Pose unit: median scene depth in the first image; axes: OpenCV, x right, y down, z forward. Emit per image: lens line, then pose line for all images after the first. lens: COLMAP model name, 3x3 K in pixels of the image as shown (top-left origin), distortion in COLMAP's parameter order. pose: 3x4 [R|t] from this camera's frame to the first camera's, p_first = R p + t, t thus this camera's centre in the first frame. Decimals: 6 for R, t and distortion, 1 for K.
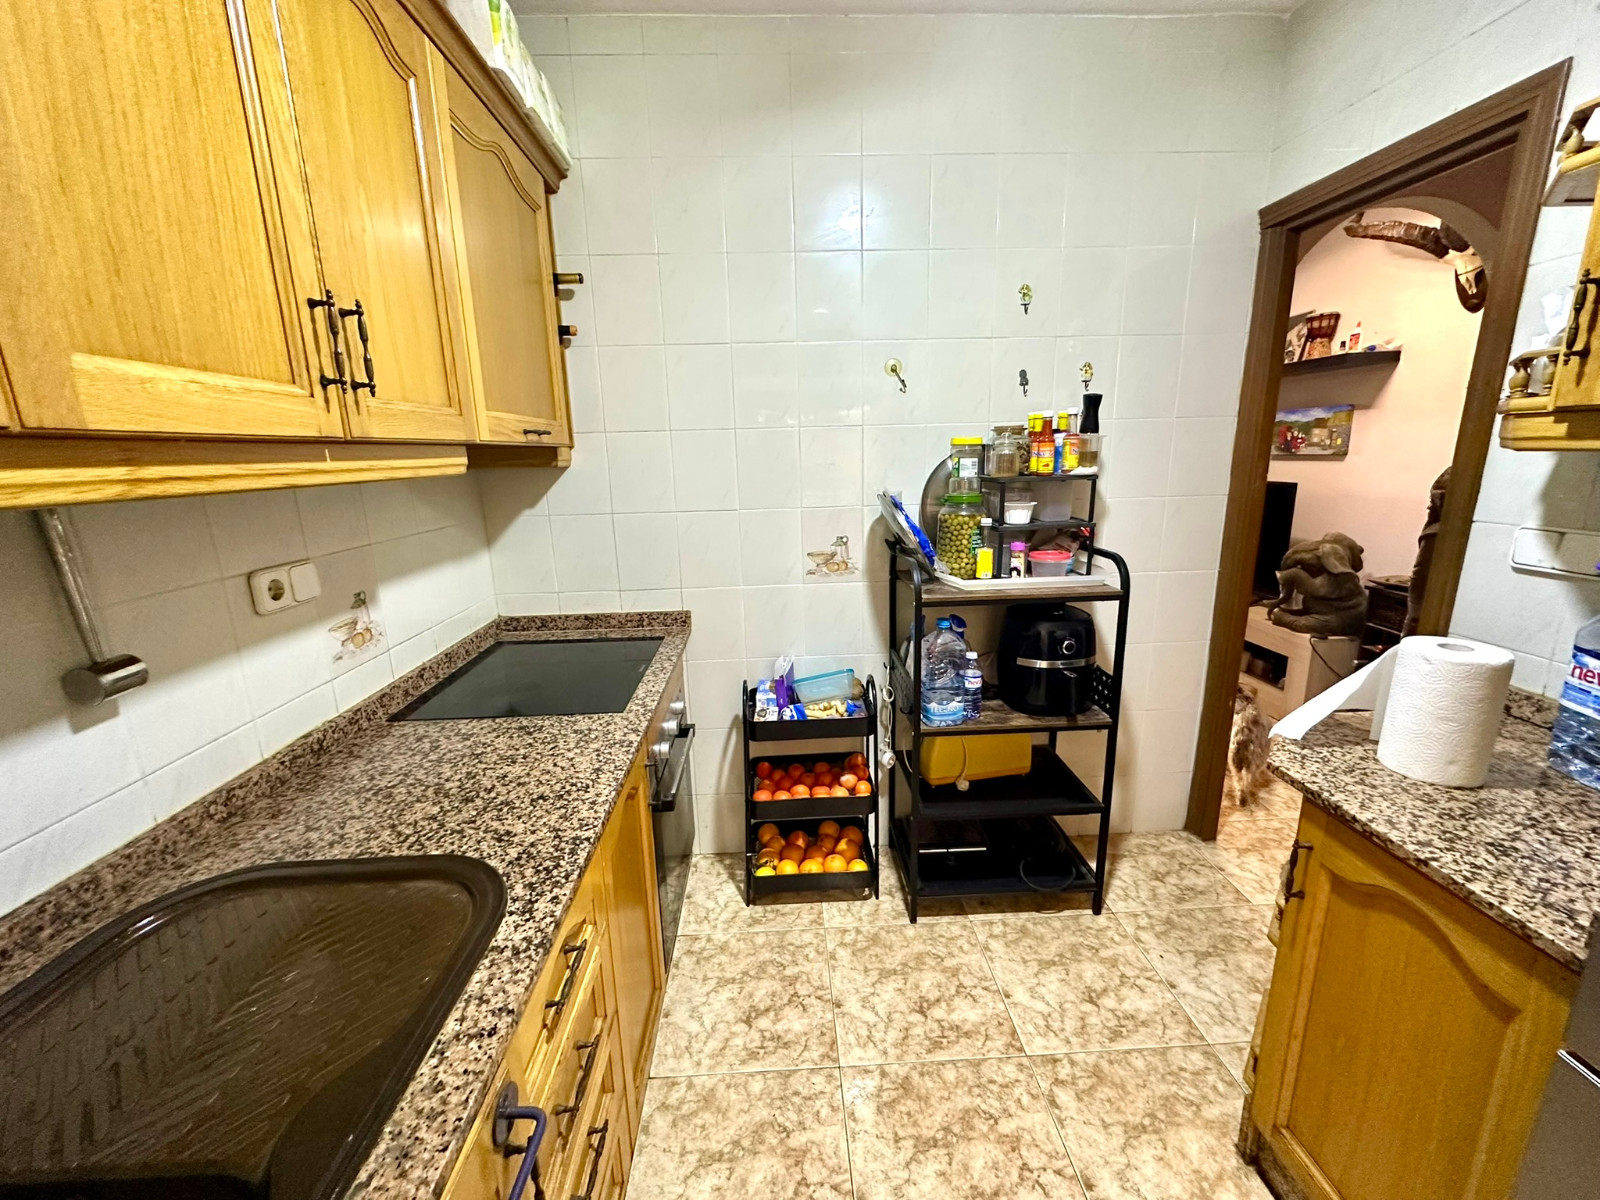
lens RADIAL K [[640.3, 0, 797.2], [0, 640.3, 601.5], [0, 0, 1]] dist [-0.001769, 0.000089]
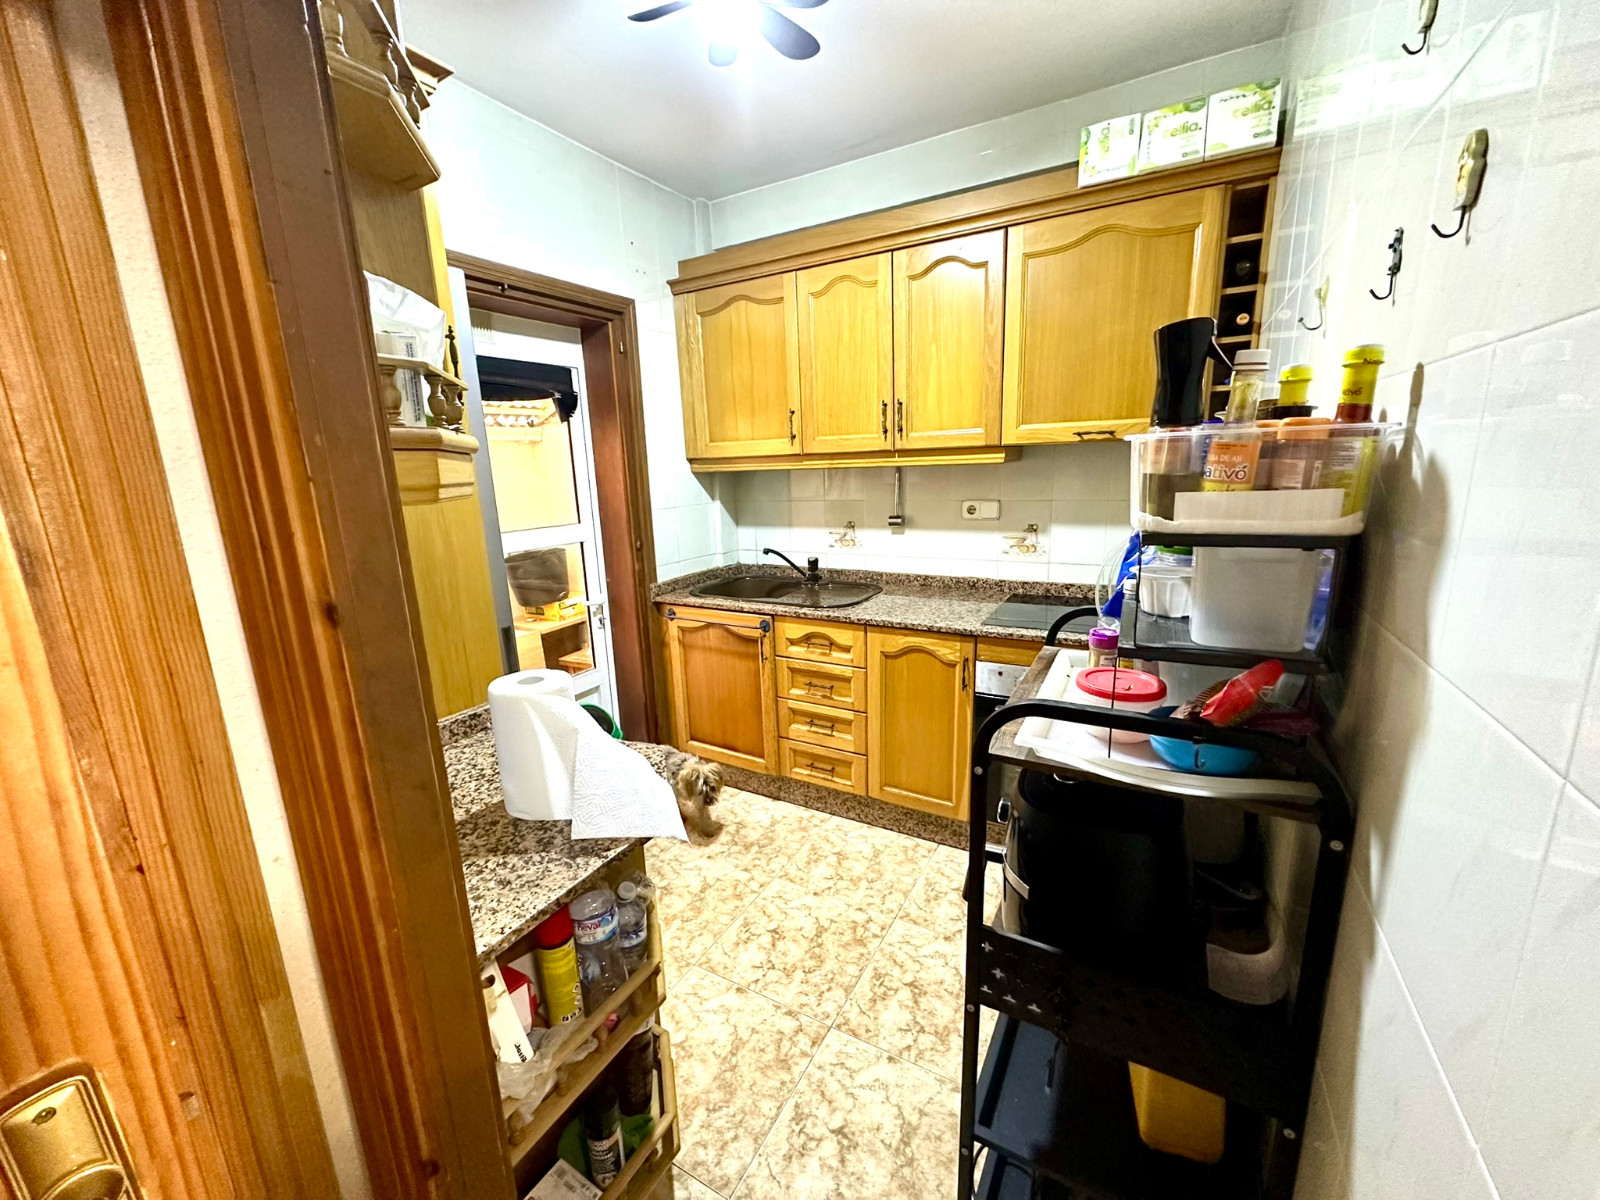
lens RADIAL K [[640.3, 0, 794.7], [0, 640.3, 591.7], [0, 0, 1]] dist [-0.001769, 0.000089]
pose [[-0.531639, 0.214665, -0.819316, 1.210691], [-0.148084, 0.928890, 0.339463, -0.354044], [0.833925, 0.301800, -0.462045, 1.328024]]
